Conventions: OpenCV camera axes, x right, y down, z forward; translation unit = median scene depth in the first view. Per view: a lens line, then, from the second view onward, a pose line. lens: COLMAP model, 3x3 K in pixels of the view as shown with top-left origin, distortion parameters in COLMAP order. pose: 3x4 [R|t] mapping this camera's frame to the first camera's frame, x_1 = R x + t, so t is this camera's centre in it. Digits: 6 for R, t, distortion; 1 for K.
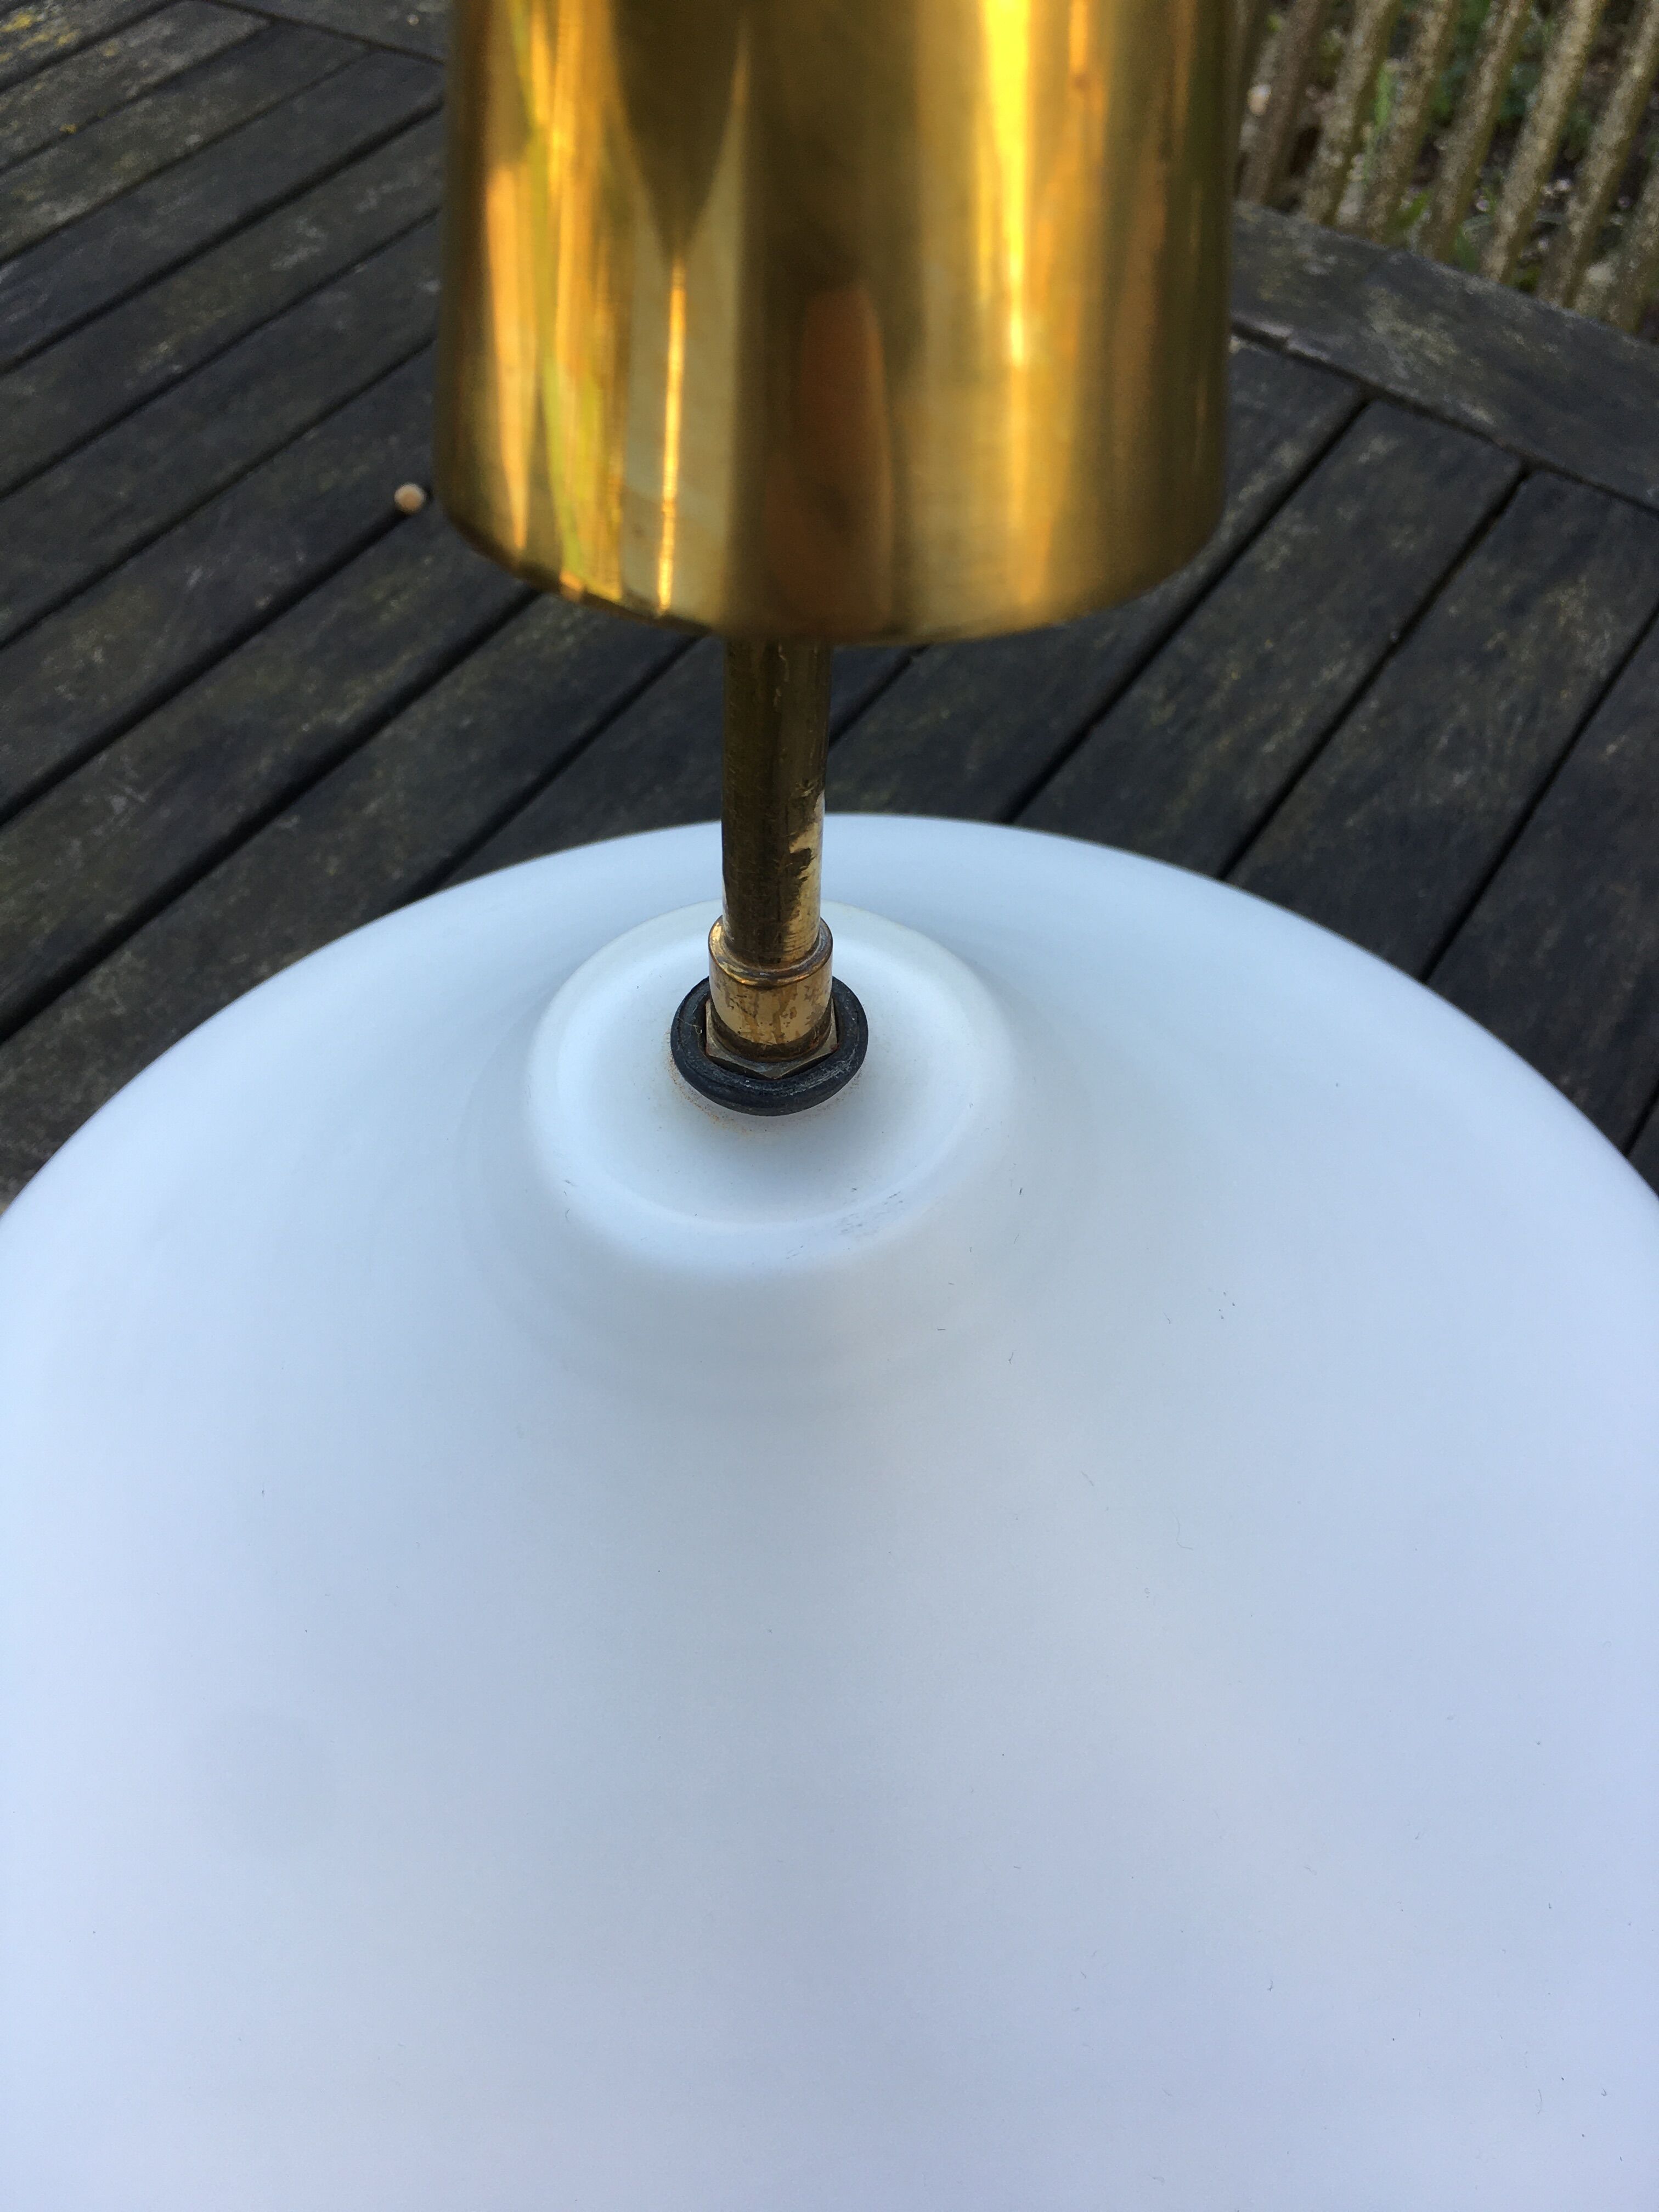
lens RADIAL K [[1889.4, 0, 832.3], [0, 1889.4, 1098.4], [0, 0, 1]] dist [0.076914, -0.127165]
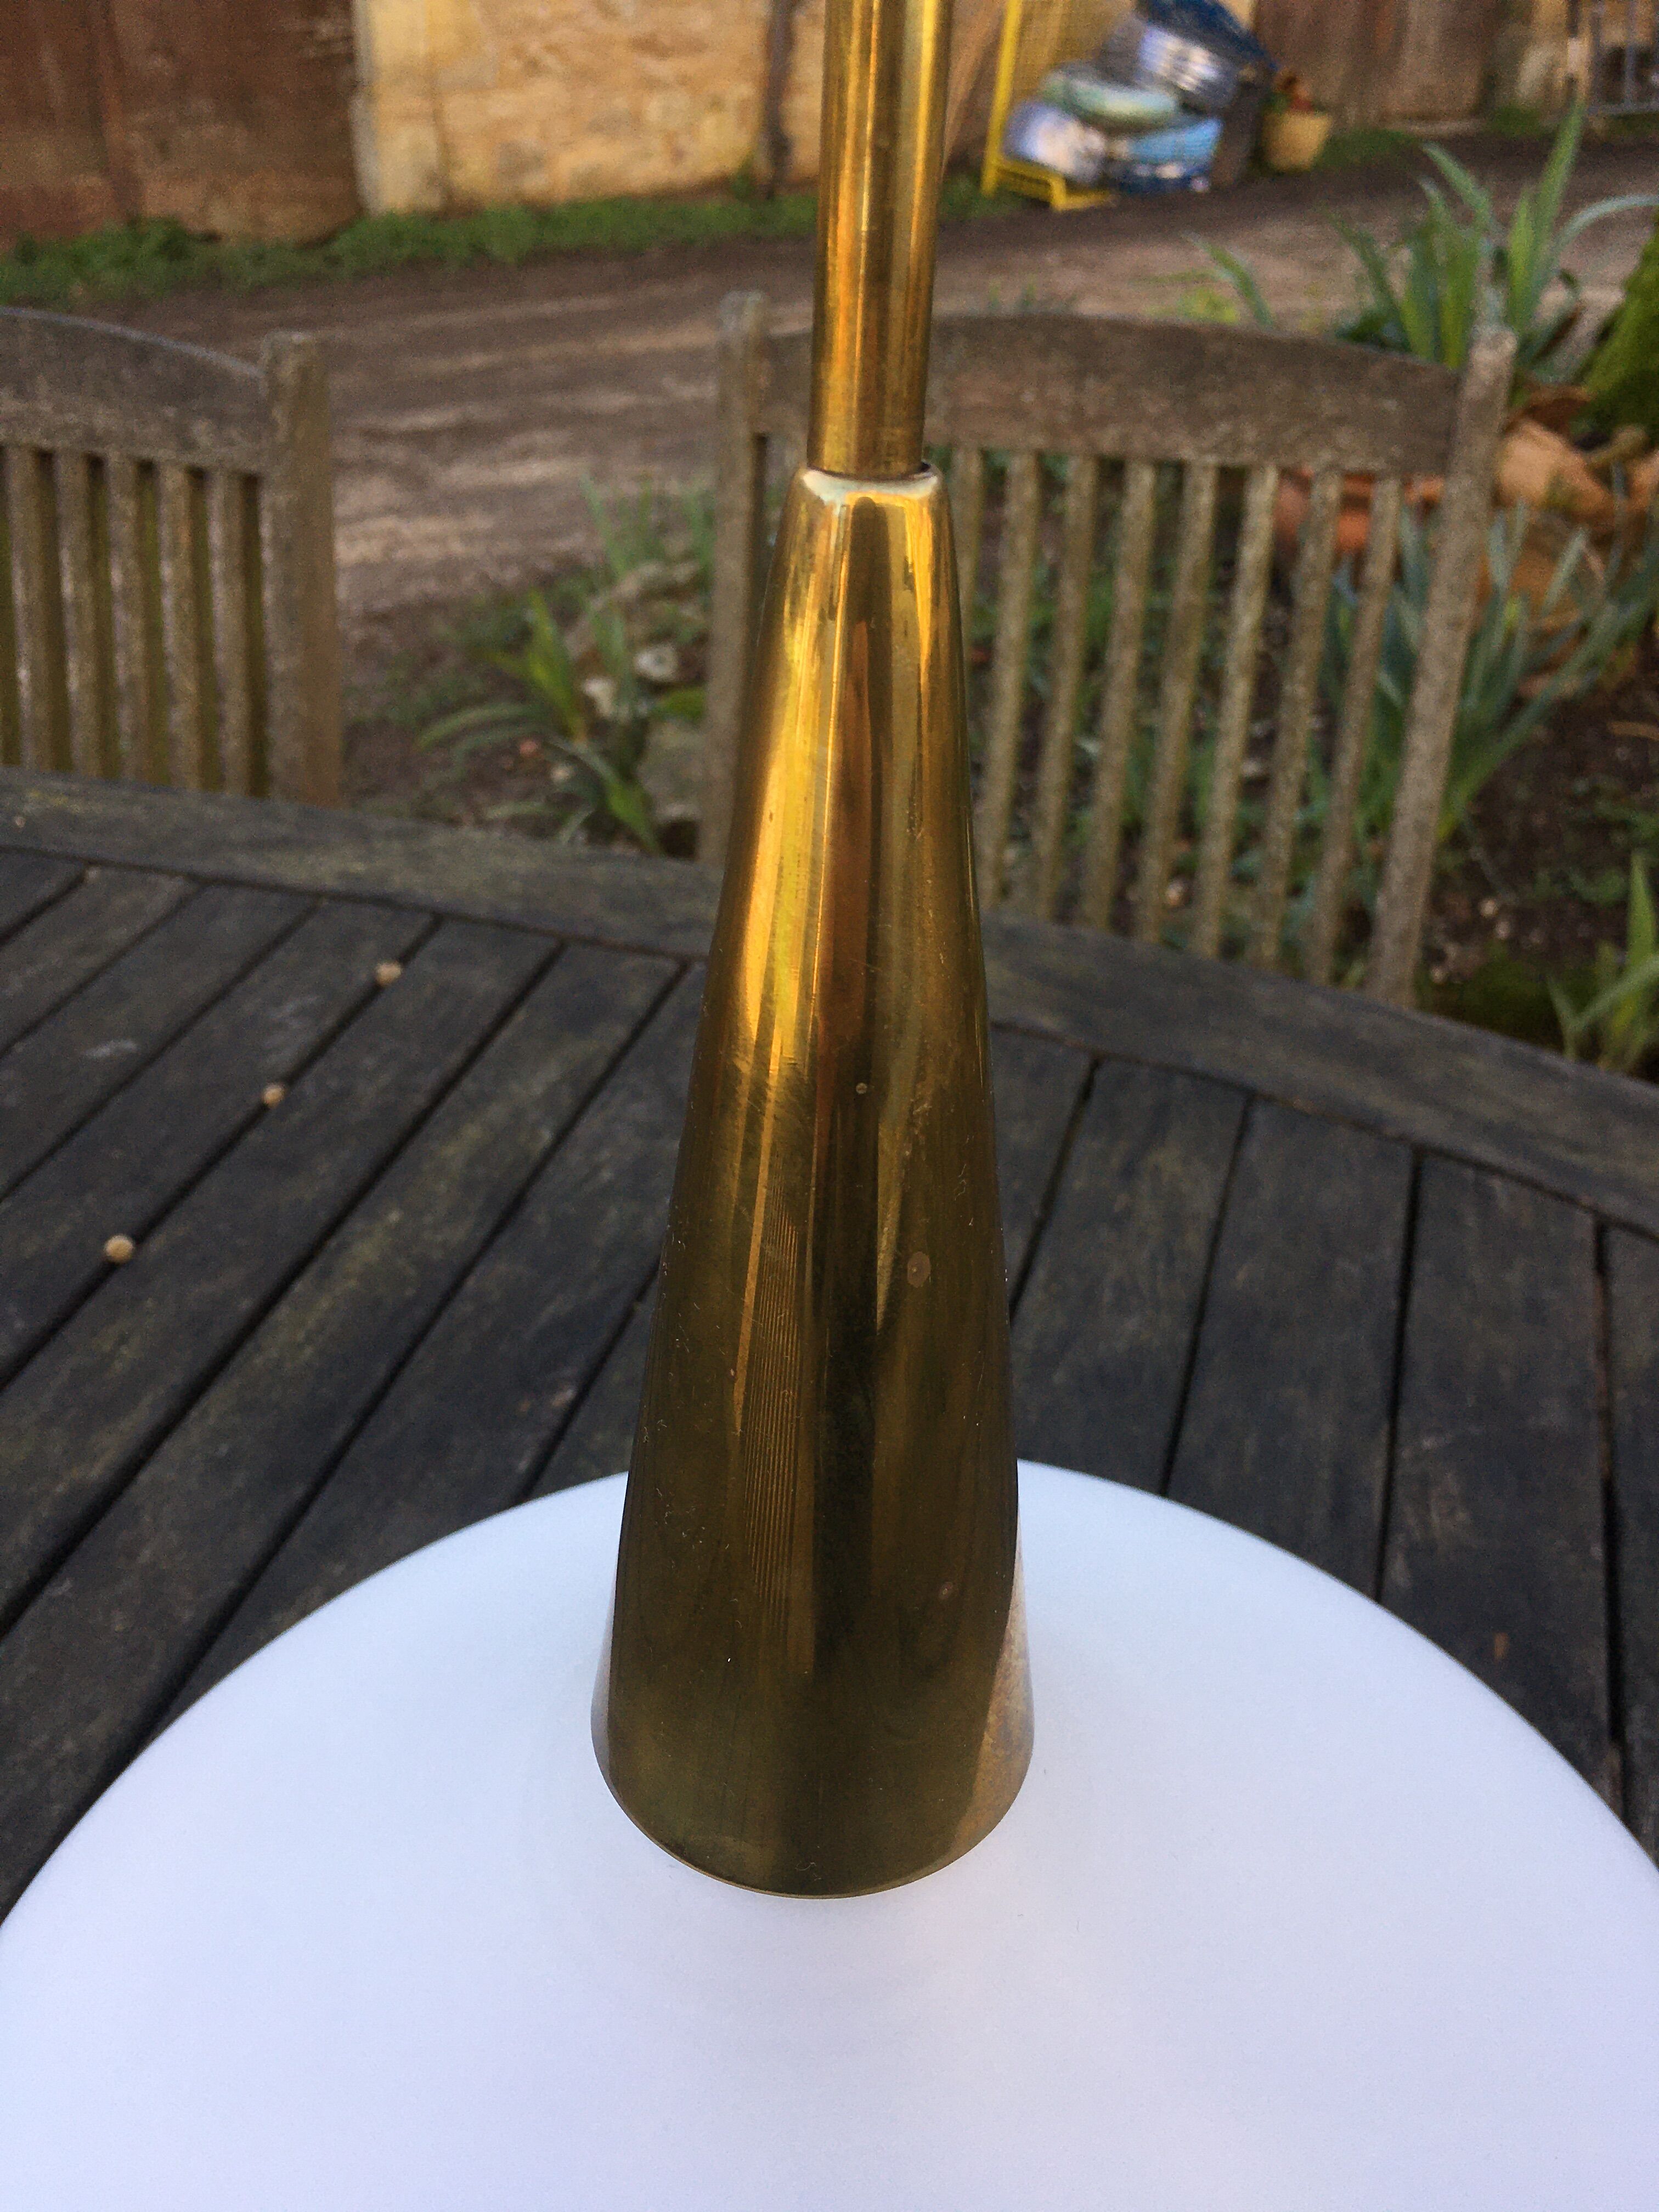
lens RADIAL K [[1889.4, 0, 832.3], [0, 1889.4, 1098.4], [0, 0, 1]] dist [0.076914, -0.127165]
pose [[0.958489, -0.159320, 0.236463, -0.084302], [0.223274, 0.935178, -0.274938, -0.017613], [-0.177332, 0.316321, 0.931930, -0.074388]]
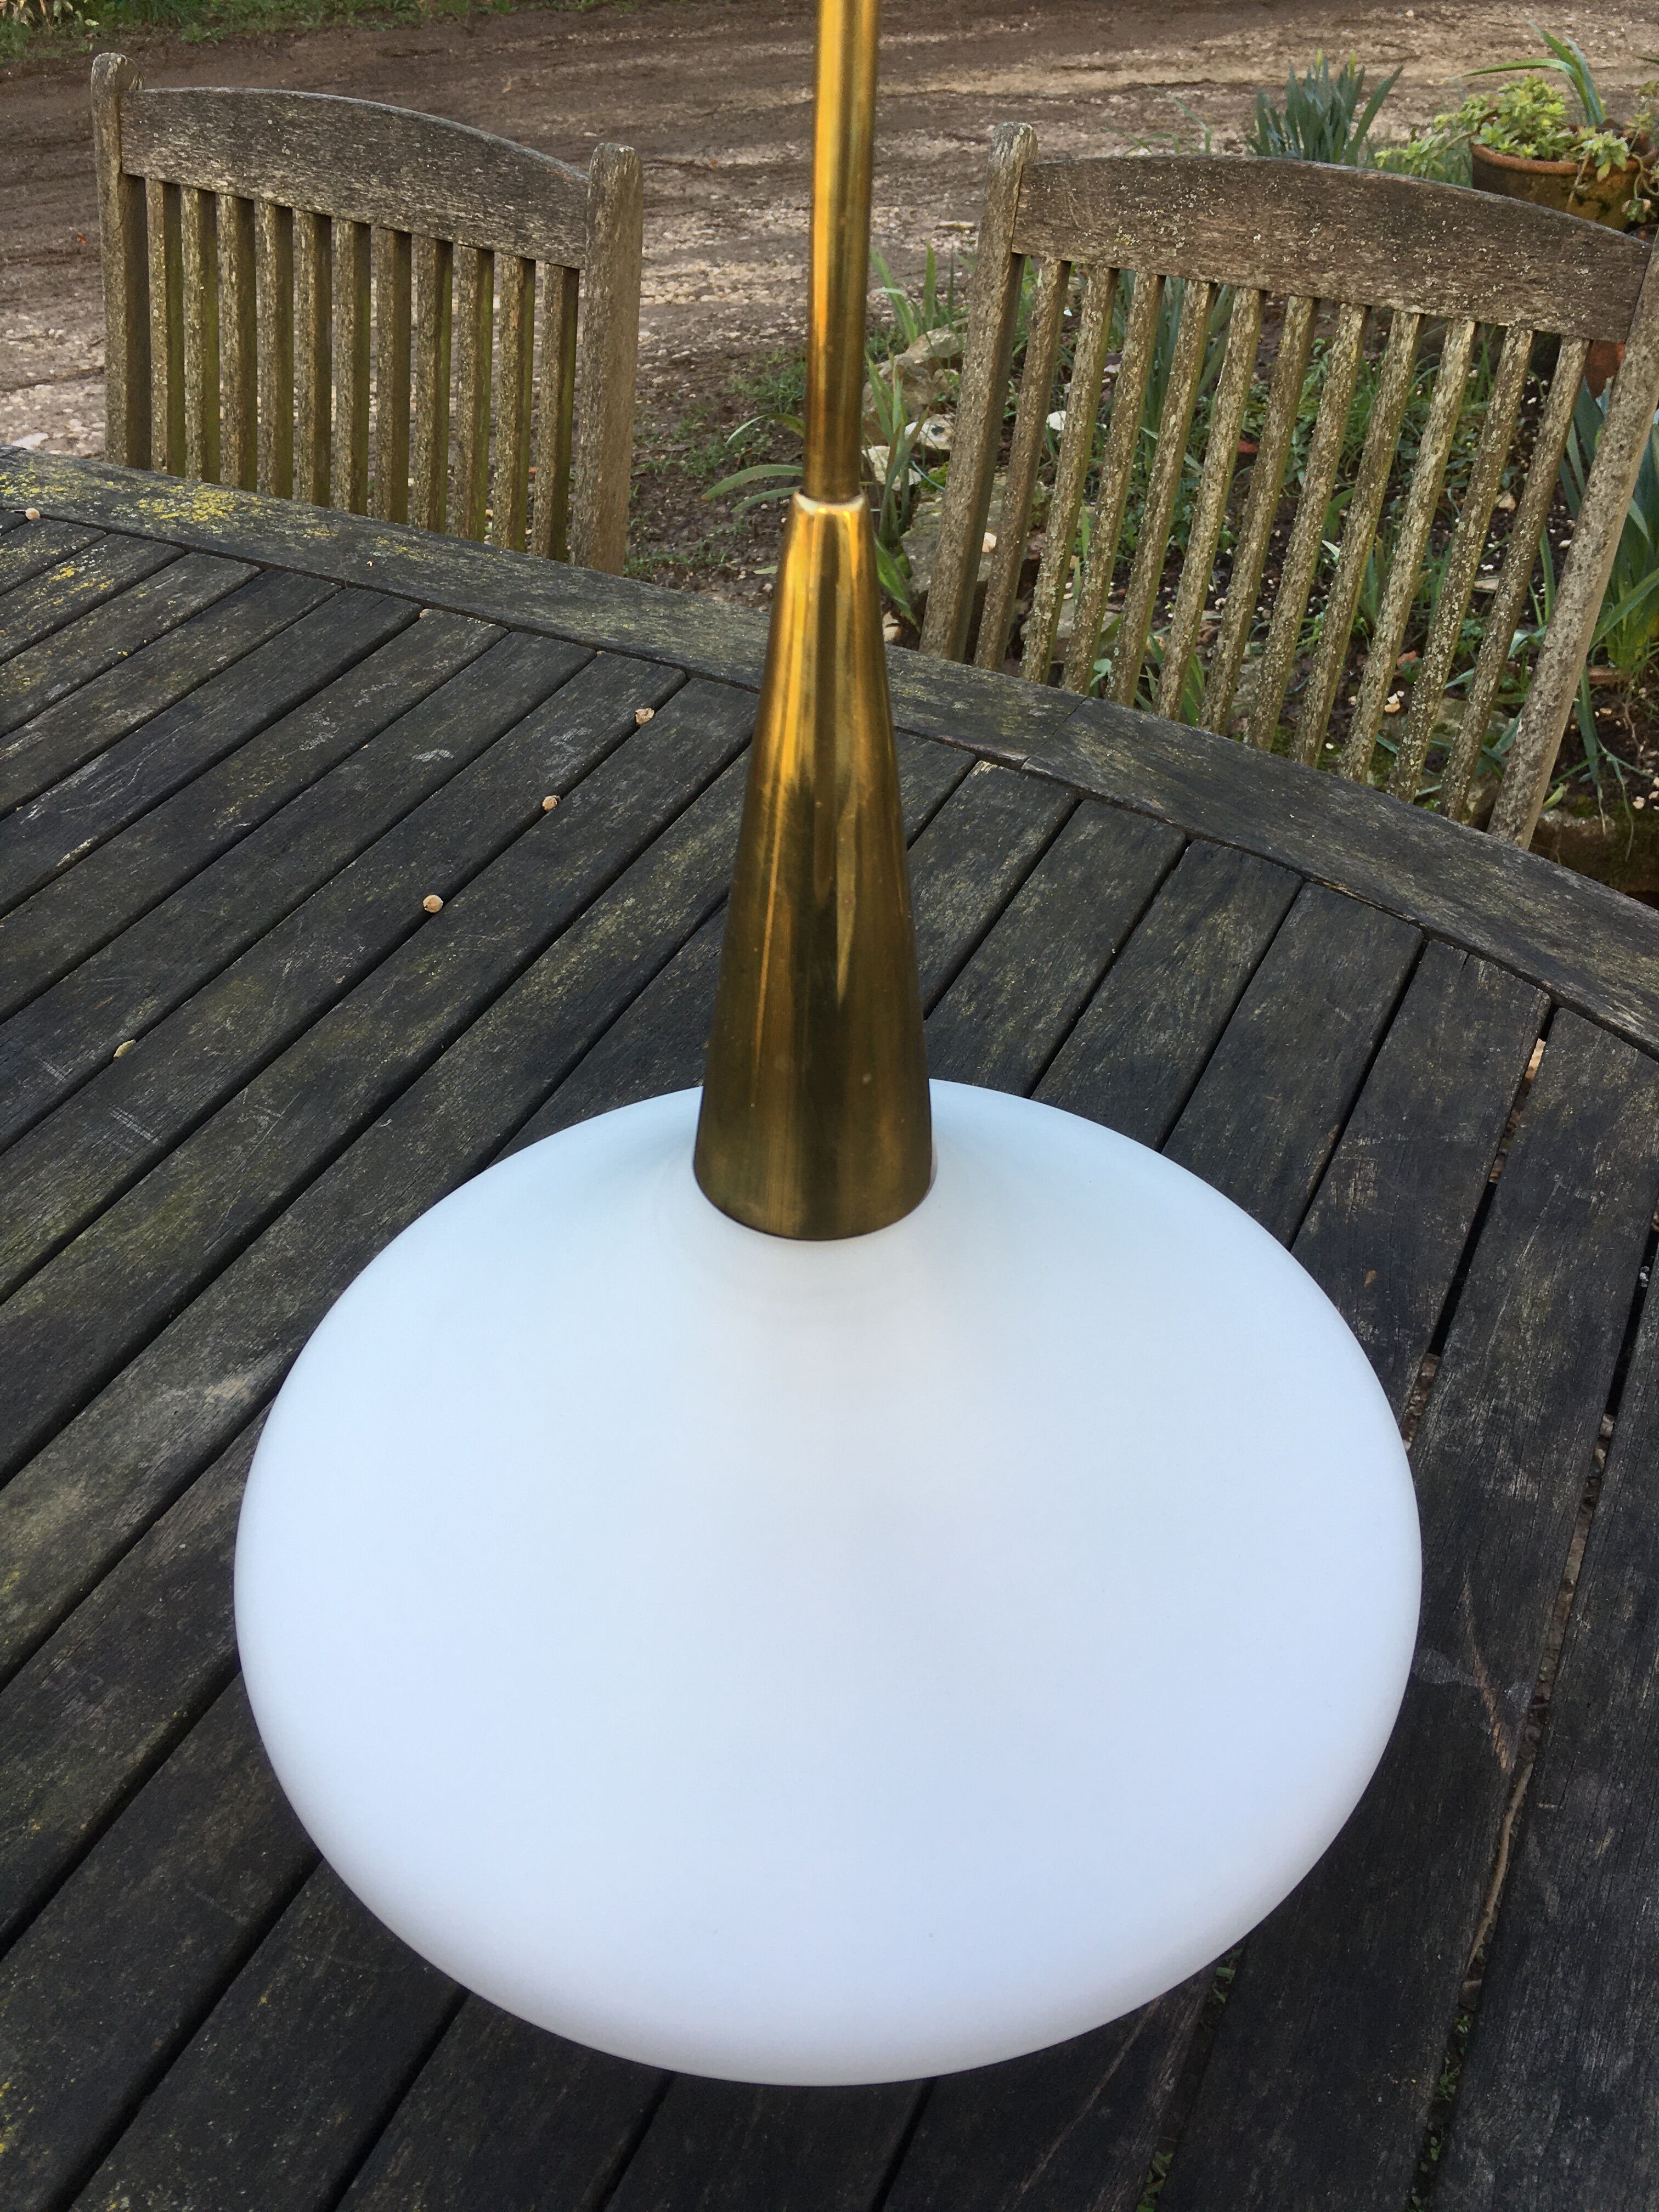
lens RADIAL K [[1826.4, 0, 835.9], [0, 1826.4, 1092.1], [0, 0, 1]] dist [0.070858, -0.109992]
pose [[0.992149, -0.074253, 0.100634, -0.073754], [0.091137, 0.980307, -0.175193, 0.096596], [-0.085644, 0.182989, 0.979377, -0.362785]]
